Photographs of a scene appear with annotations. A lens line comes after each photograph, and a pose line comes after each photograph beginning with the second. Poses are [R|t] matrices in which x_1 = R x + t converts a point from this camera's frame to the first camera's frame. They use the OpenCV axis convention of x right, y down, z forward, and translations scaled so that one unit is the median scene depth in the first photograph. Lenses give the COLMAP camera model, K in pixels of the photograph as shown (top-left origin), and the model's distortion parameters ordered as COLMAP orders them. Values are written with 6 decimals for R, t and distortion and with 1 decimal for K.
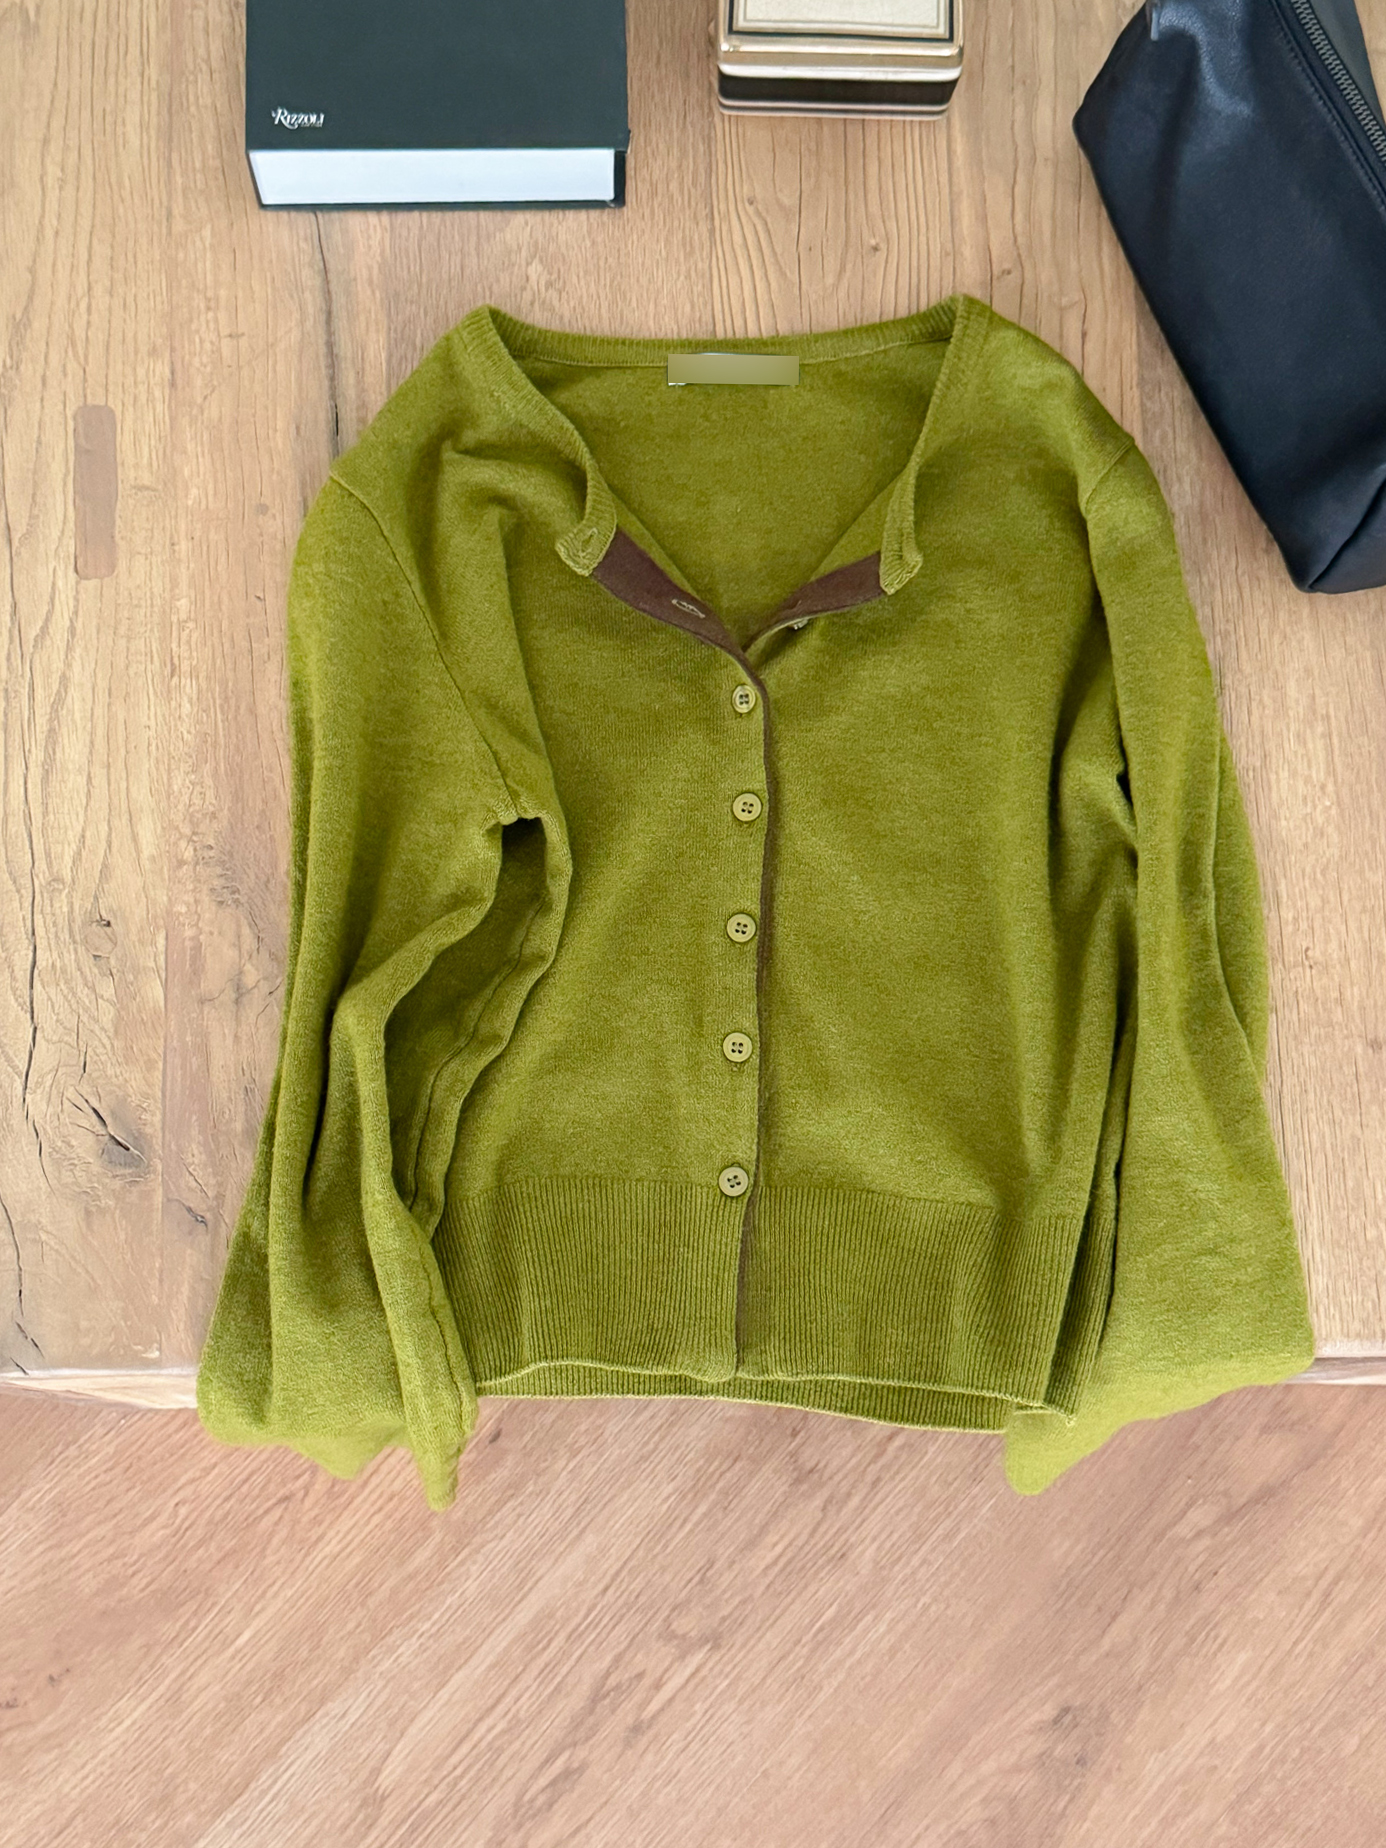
lens RADIAL K [[2895.7, 0, 693.0], [0, 2895.7, 924.0], [0, 0, 1]] dist [0.161020, 0.017263]
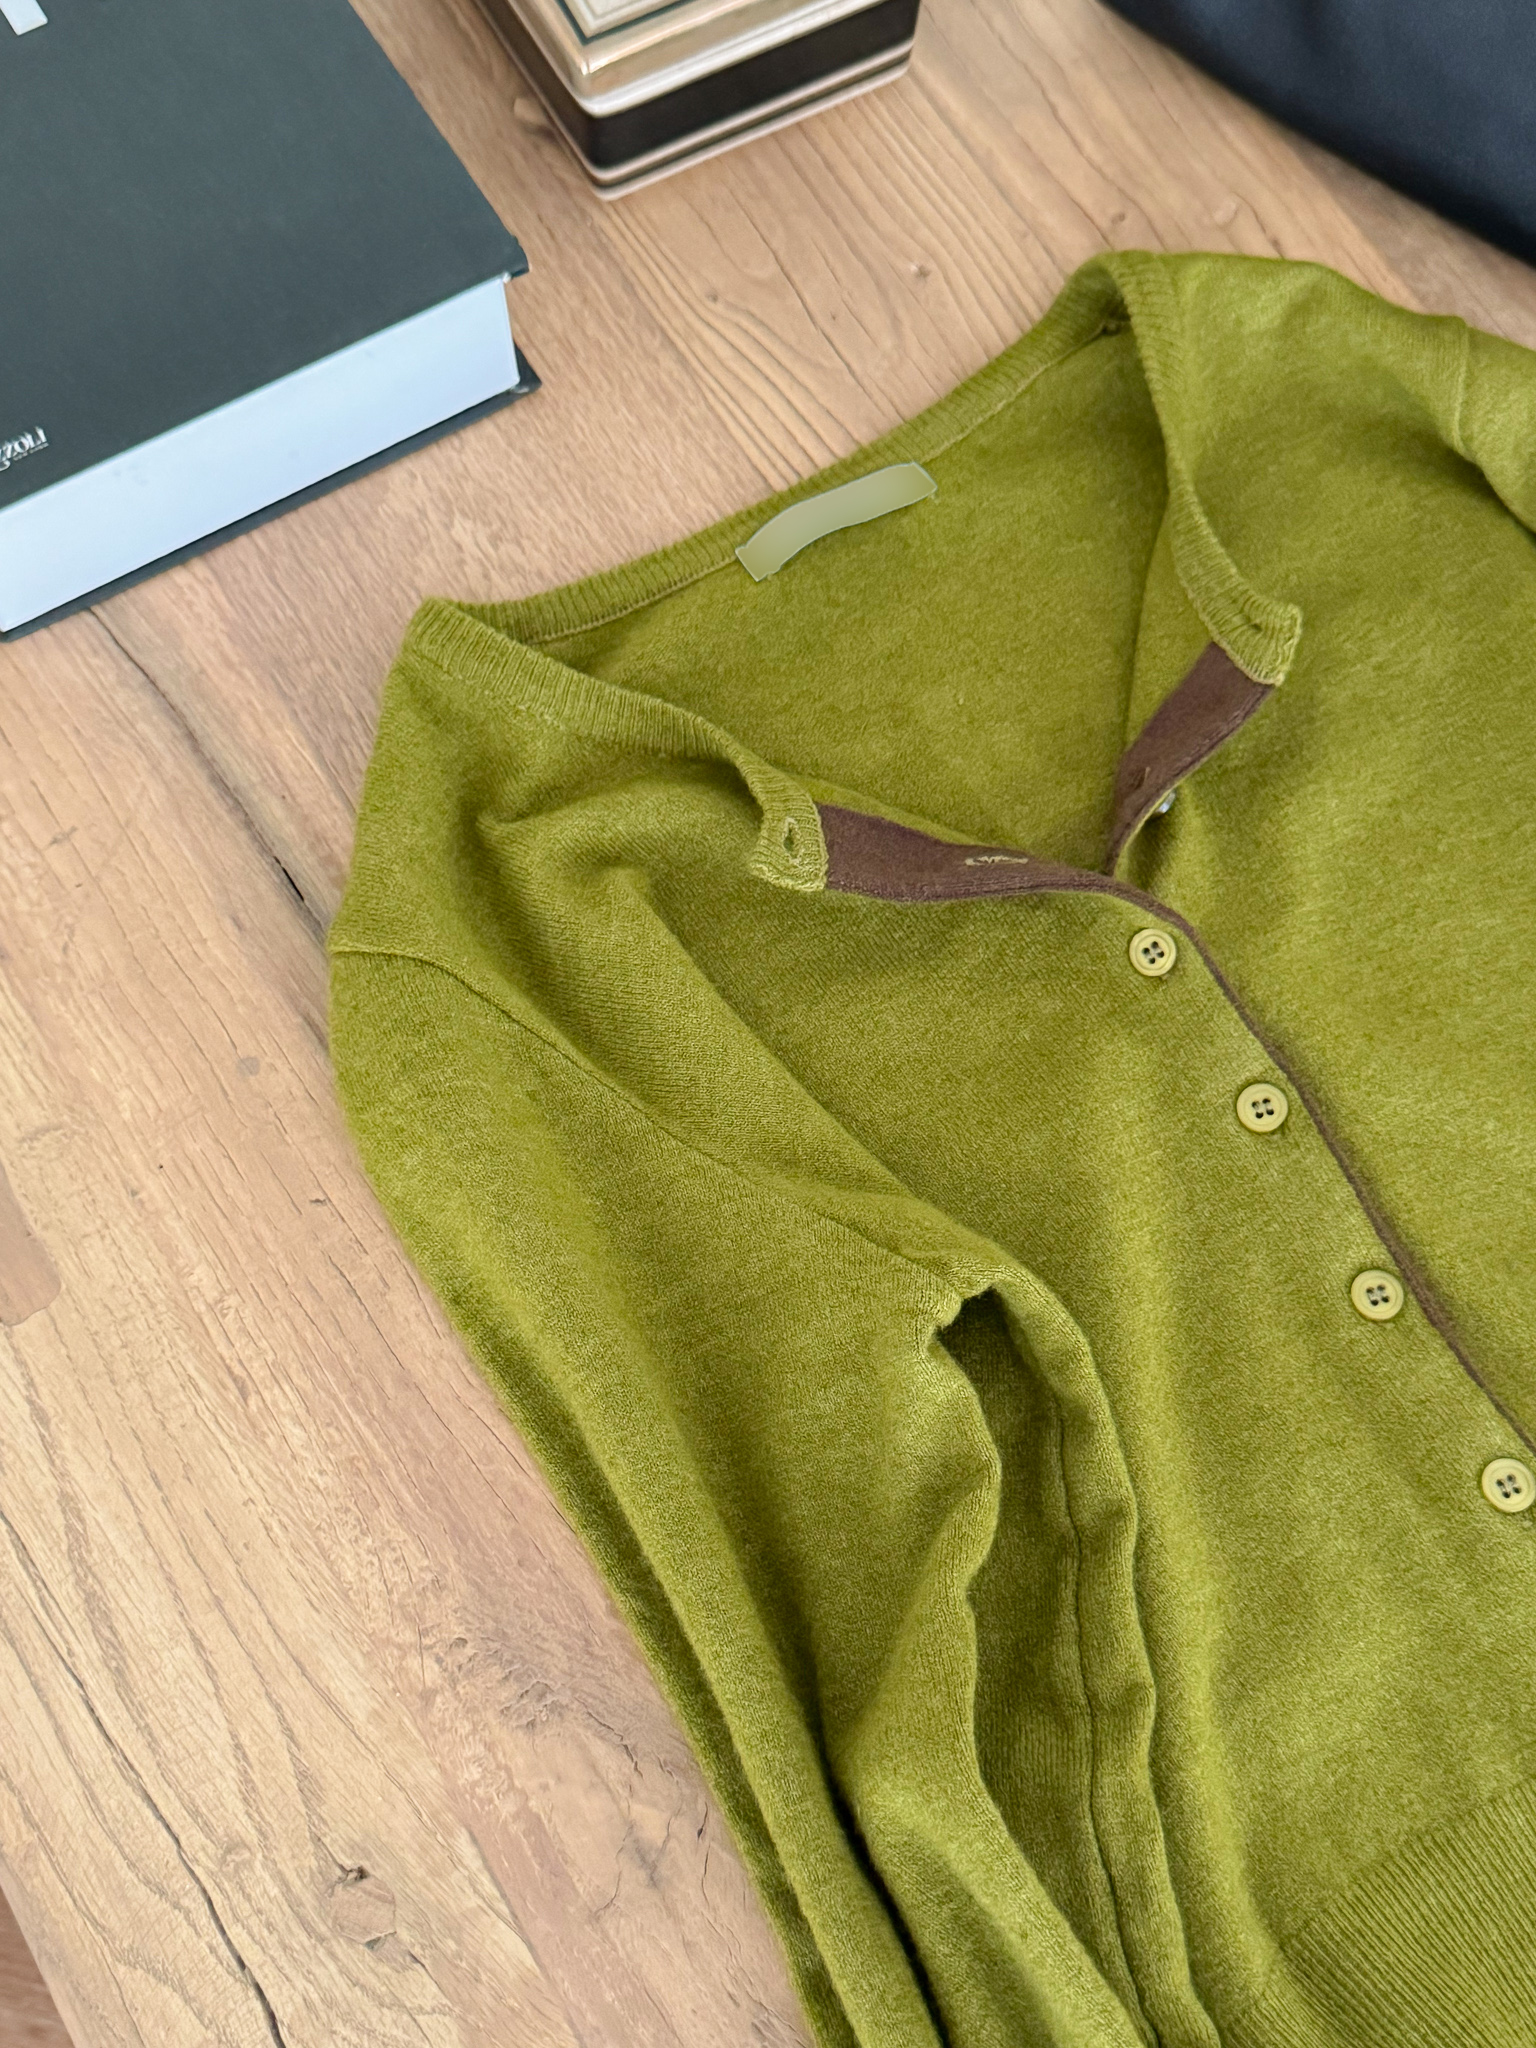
lens RADIAL K [[2675.3, 0, 768.0], [0, 2675.3, 1024.0], [0, 0, 1]] dist [0.208983, -0.578538]
pose [[0.869693, -0.460139, 0.178622, -0.152415], [0.483826, 0.866340, -0.123964, -0.035608], [-0.097707, 0.194233, 0.976077, 0.483086]]
